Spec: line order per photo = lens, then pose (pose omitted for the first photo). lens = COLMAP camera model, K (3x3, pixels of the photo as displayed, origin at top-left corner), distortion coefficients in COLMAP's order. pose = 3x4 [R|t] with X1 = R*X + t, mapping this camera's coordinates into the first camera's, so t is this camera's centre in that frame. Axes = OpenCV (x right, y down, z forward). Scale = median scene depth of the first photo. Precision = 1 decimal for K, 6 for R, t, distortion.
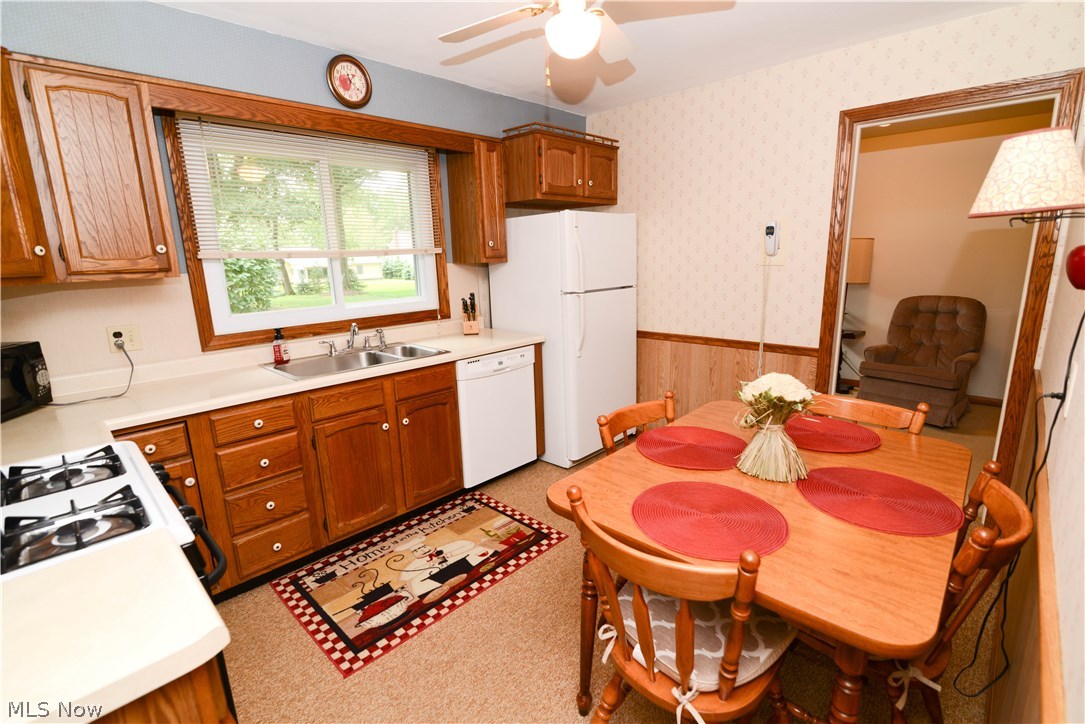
lens RADIAL K [[497.4, 0, 542.3], [0, 497.4, 367.5], [0, 0, 1]] dist [-0.021397, 0.000622]
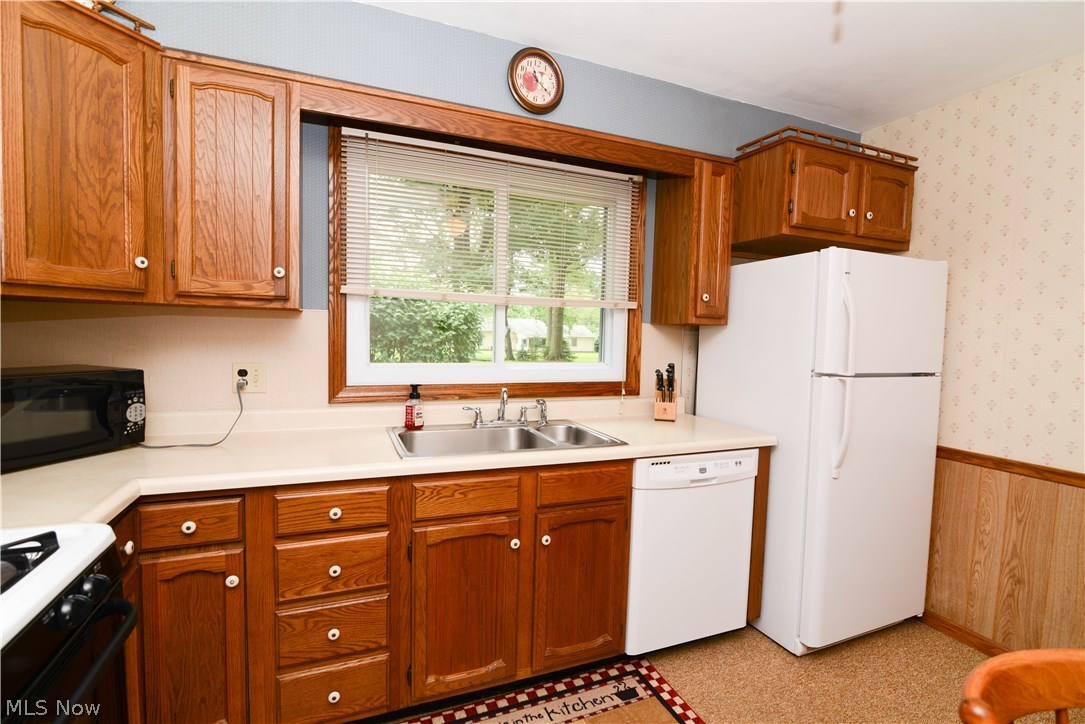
lens RADIAL K [[497.4, 0, 542.3], [0, 497.4, 367.5], [0, 0, 1]] dist [-0.021397, 0.000622]
pose [[0.913842, 0.080426, -0.398025, -0.030502], [-0.140817, 0.982131, -0.124856, -0.033694], [0.380871, 0.170148, 0.908838, 0.328340]]
